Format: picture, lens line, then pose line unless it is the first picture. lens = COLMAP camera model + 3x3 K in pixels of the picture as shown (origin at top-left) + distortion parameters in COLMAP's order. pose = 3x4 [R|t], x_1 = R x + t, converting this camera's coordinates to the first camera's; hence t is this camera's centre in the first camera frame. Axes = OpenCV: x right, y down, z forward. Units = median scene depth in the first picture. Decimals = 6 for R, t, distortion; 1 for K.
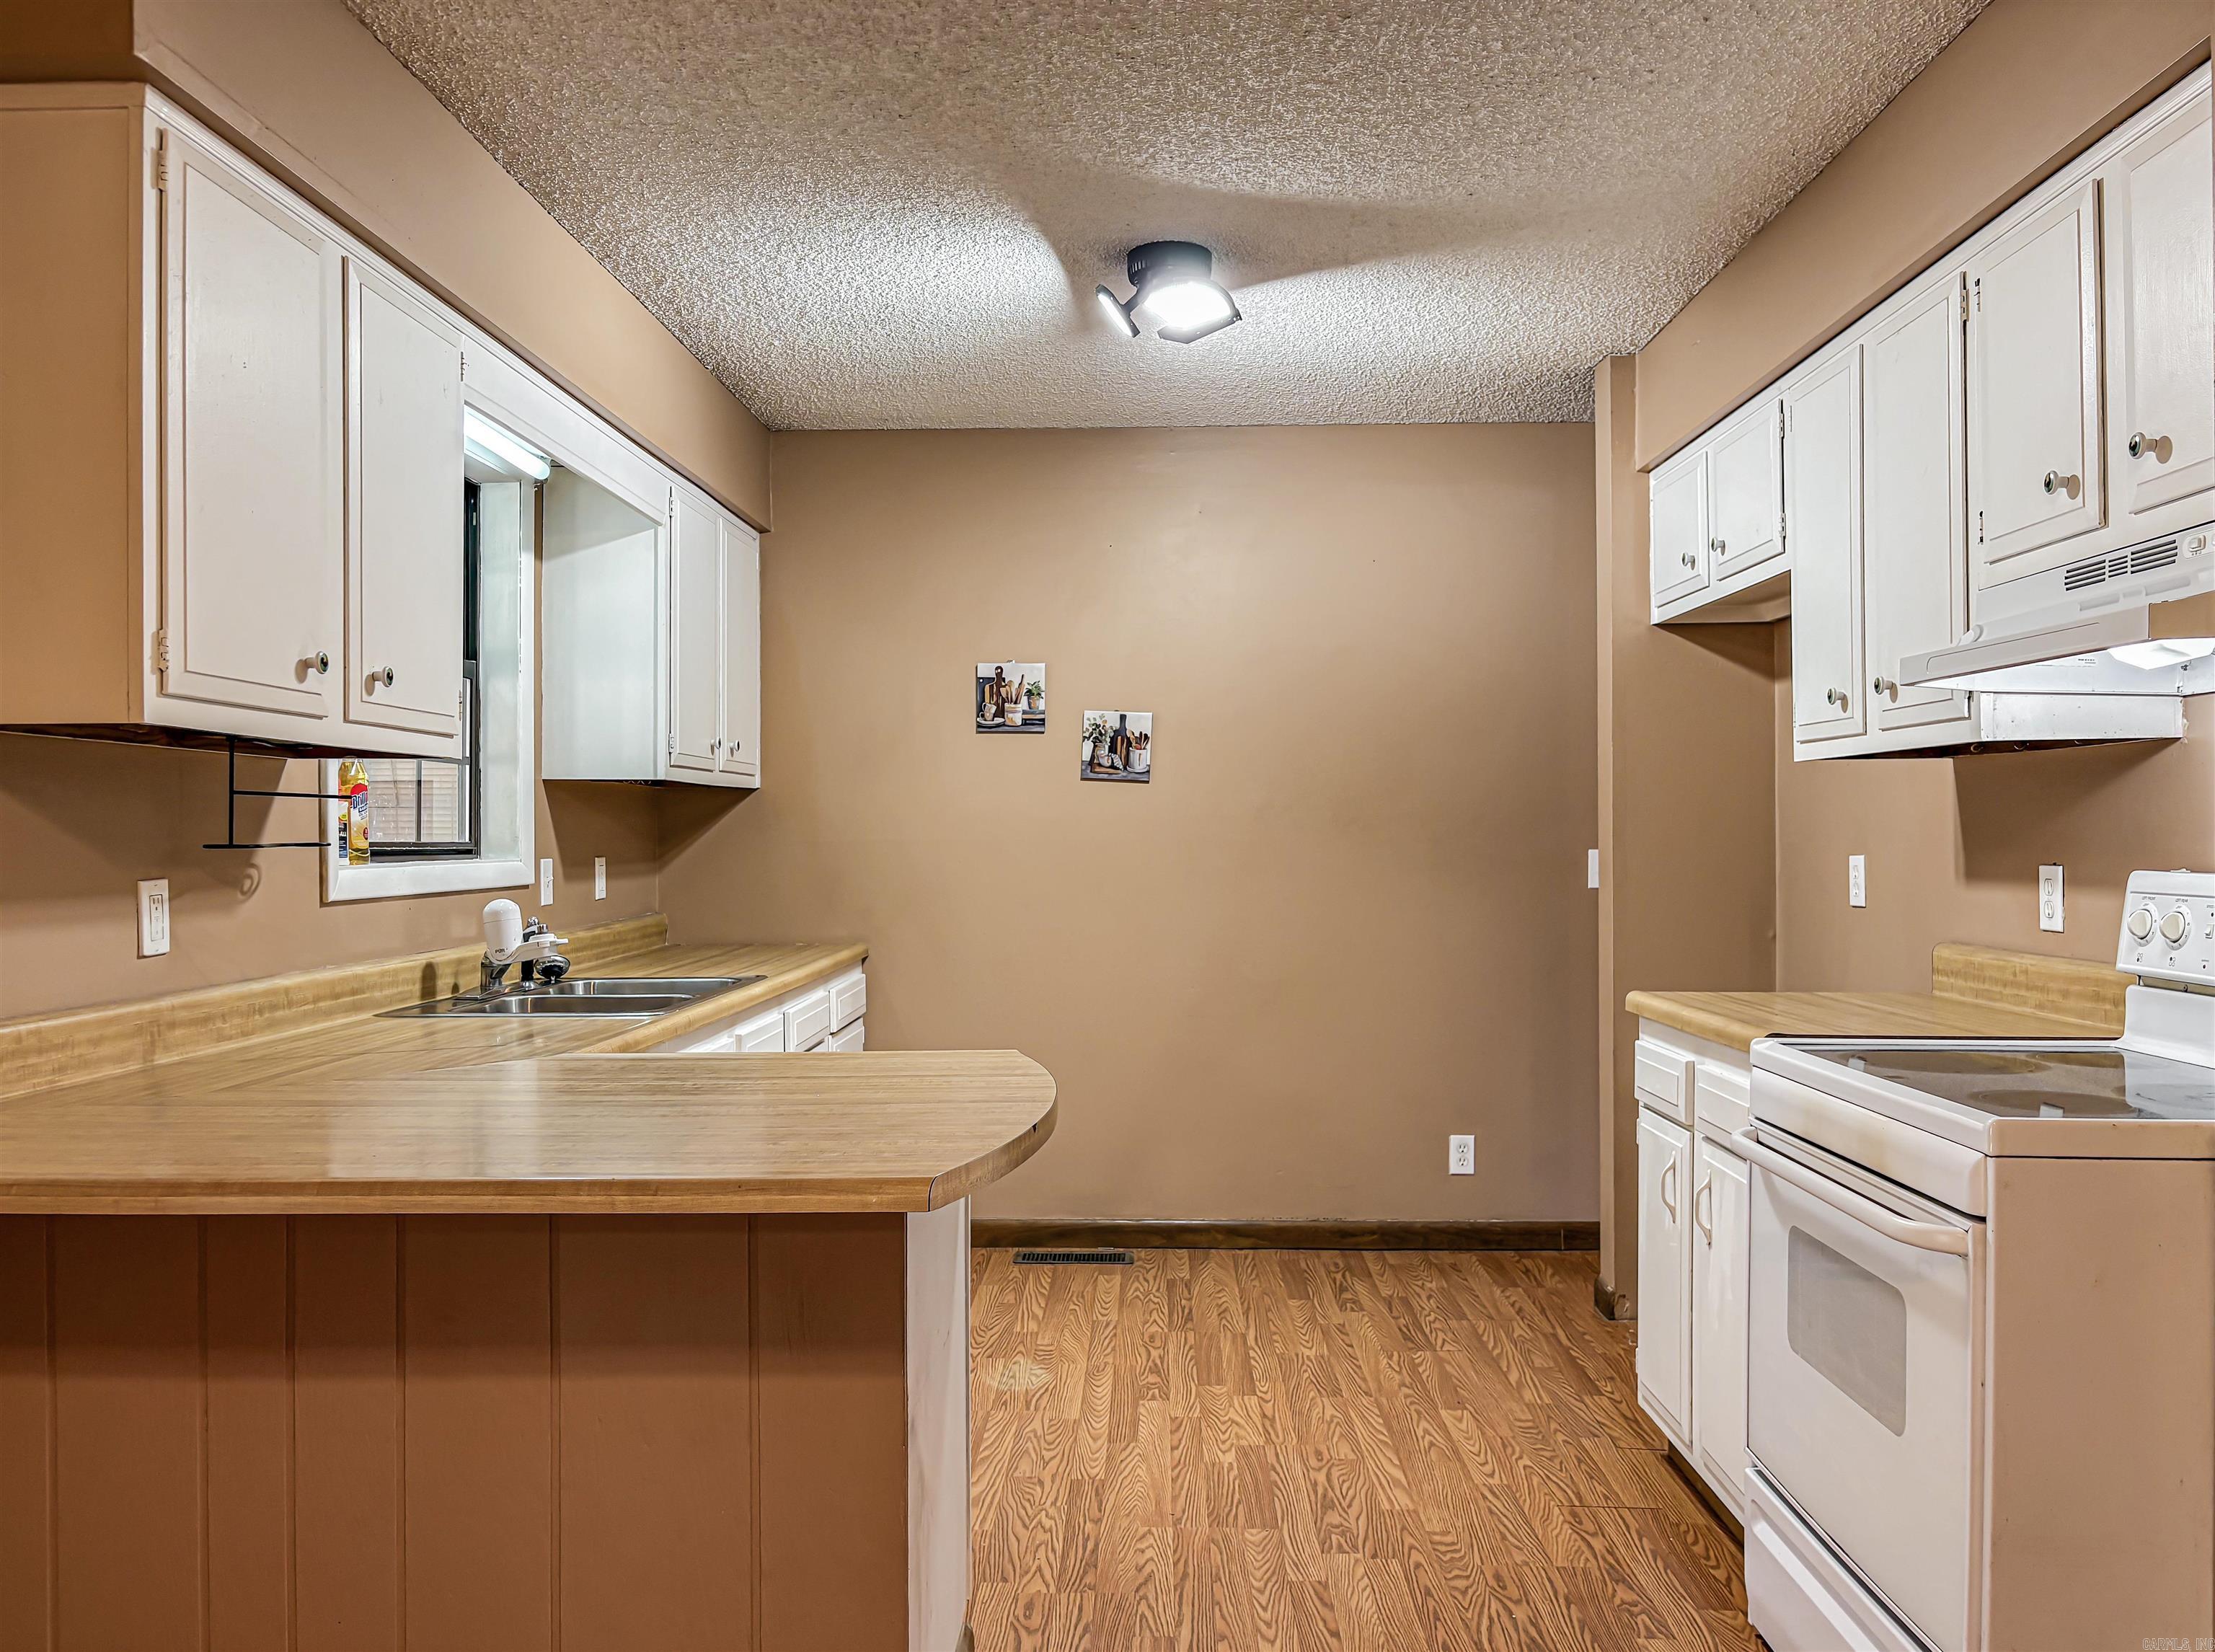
lens RADIAL K [[1761.4, 0, 1107.5], [0, 1761.4, 826.0], [0, 0, 1]] dist [0.056447, 0.004581]
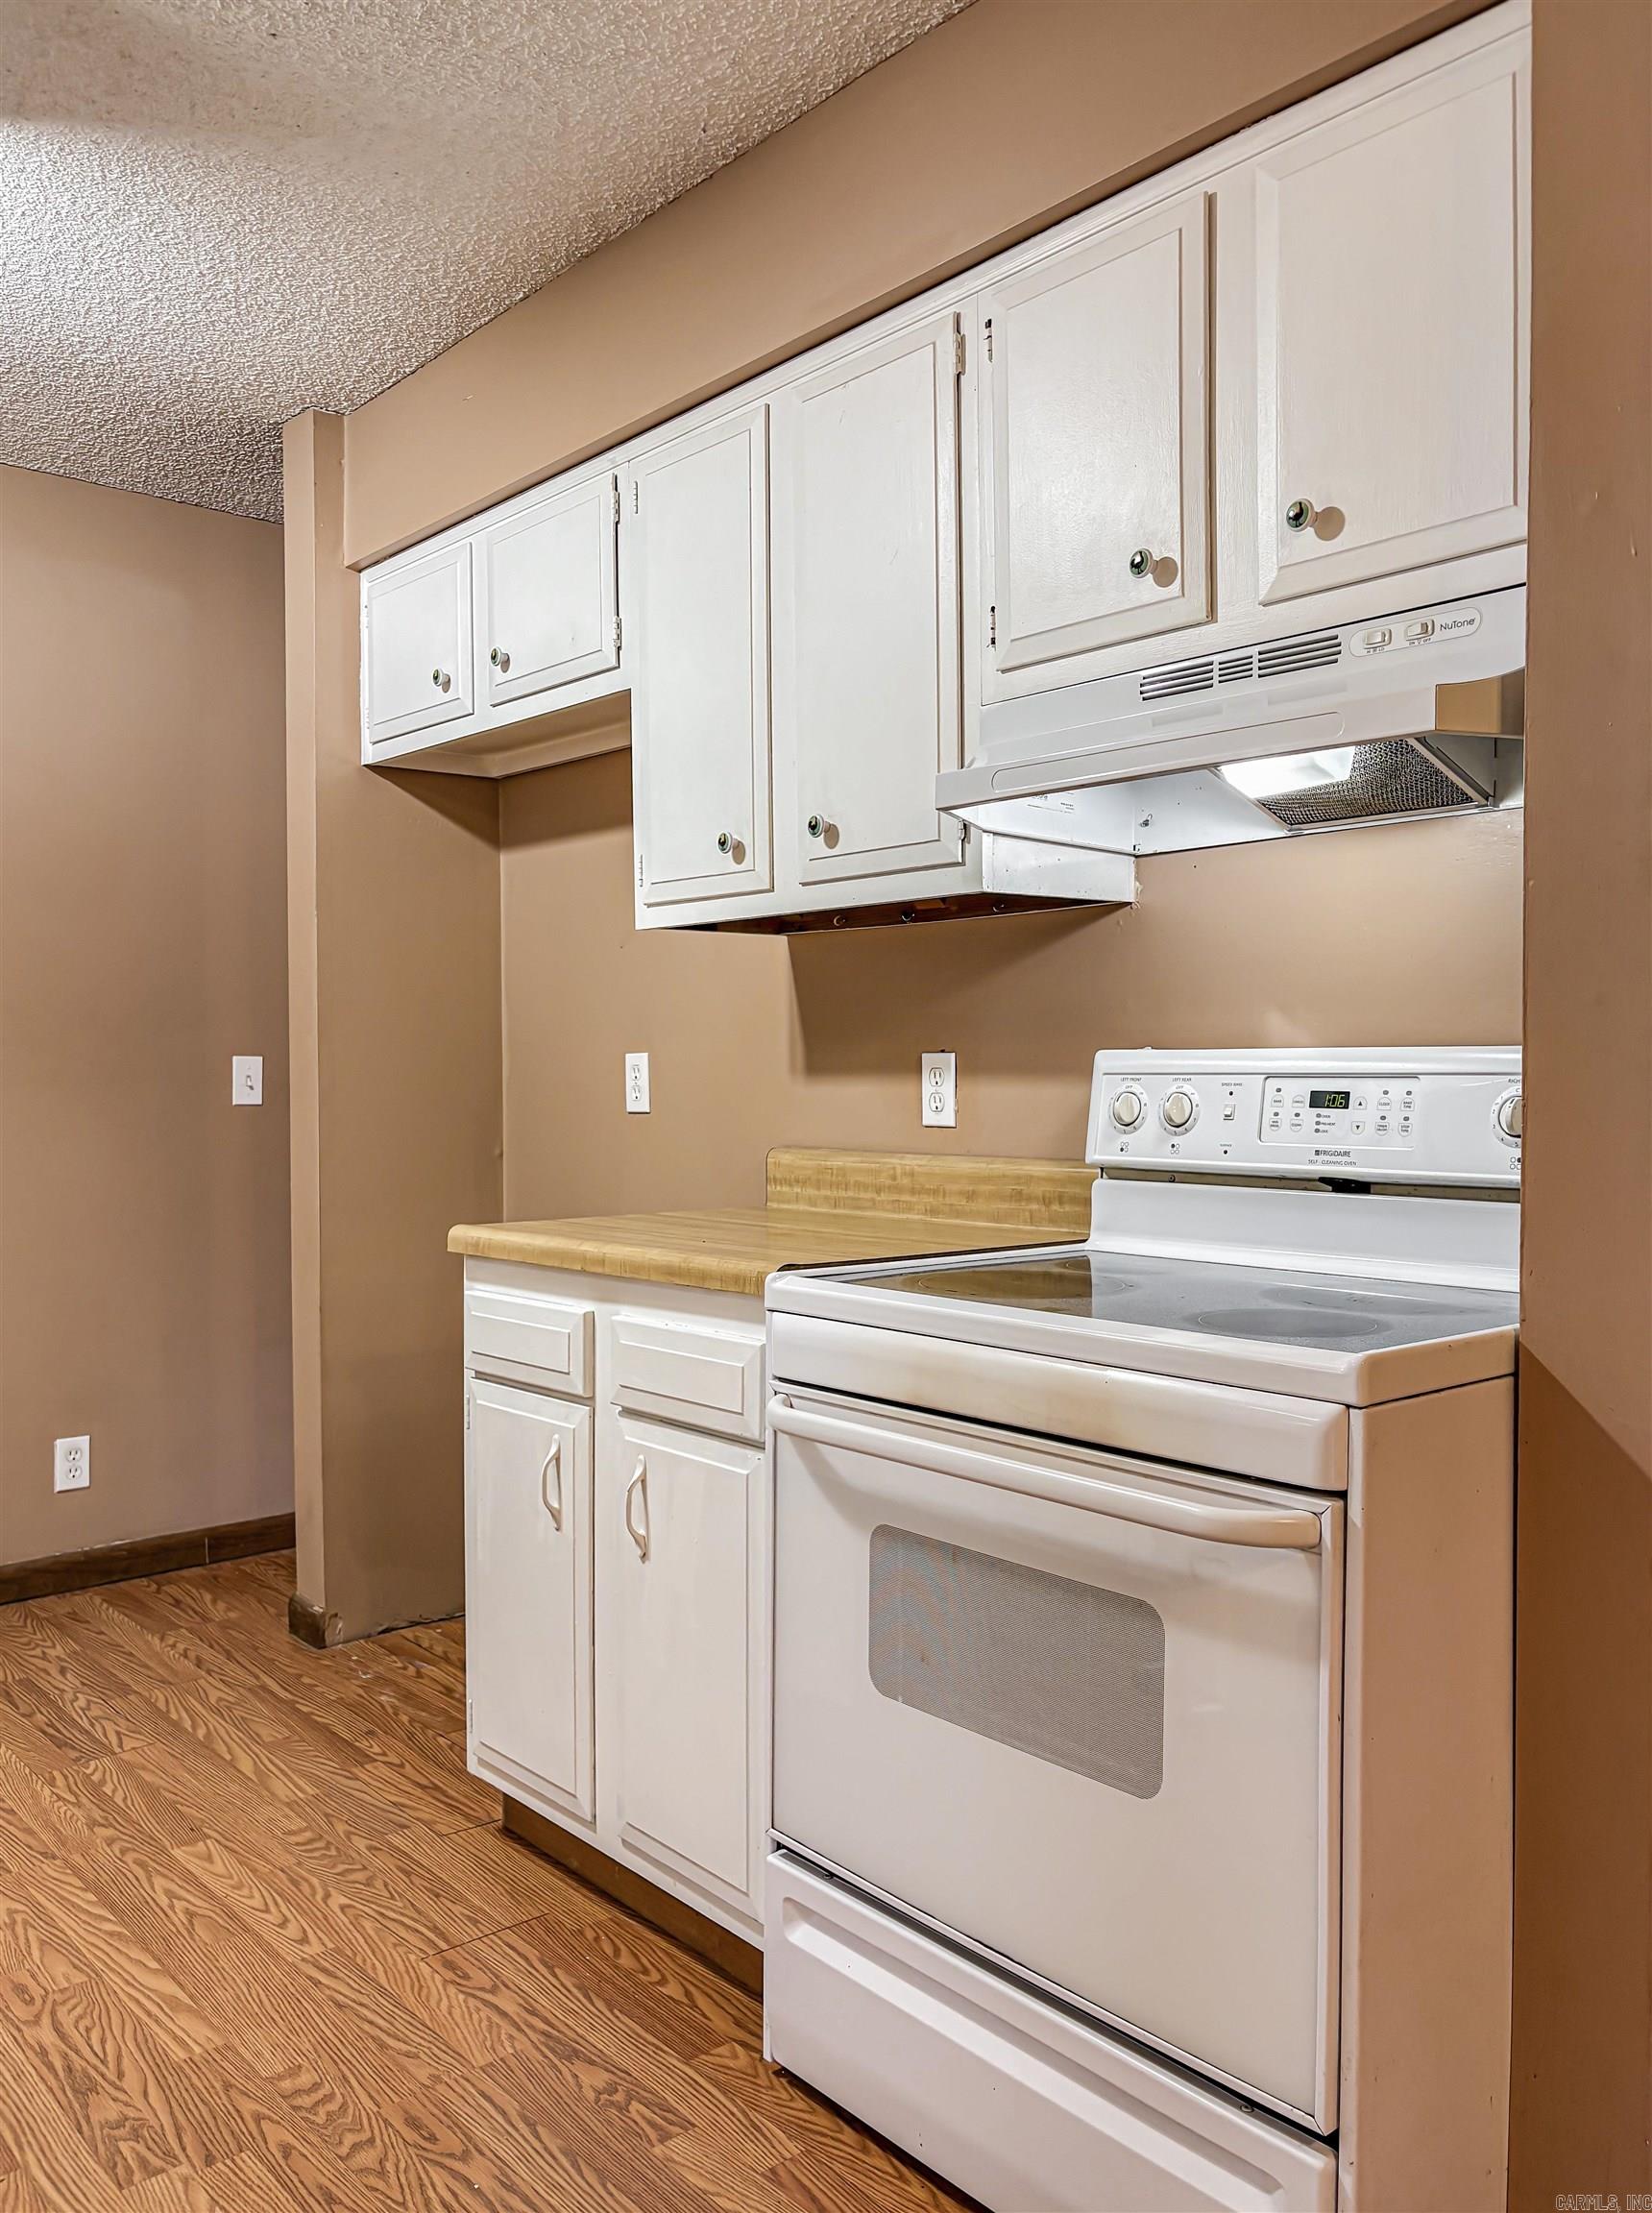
lens RADIAL K [[1682.9, 0, 829.1], [0, 1682.9, 1116.6], [0, 0, 1]] dist [0.024569, -0.059922]
pose [[0.727499, -0.012634, 0.685993, -0.080189], [-0.005339, 0.999696, 0.024073, 0.031970], [-0.686088, -0.021175, 0.727210, 0.404958]]
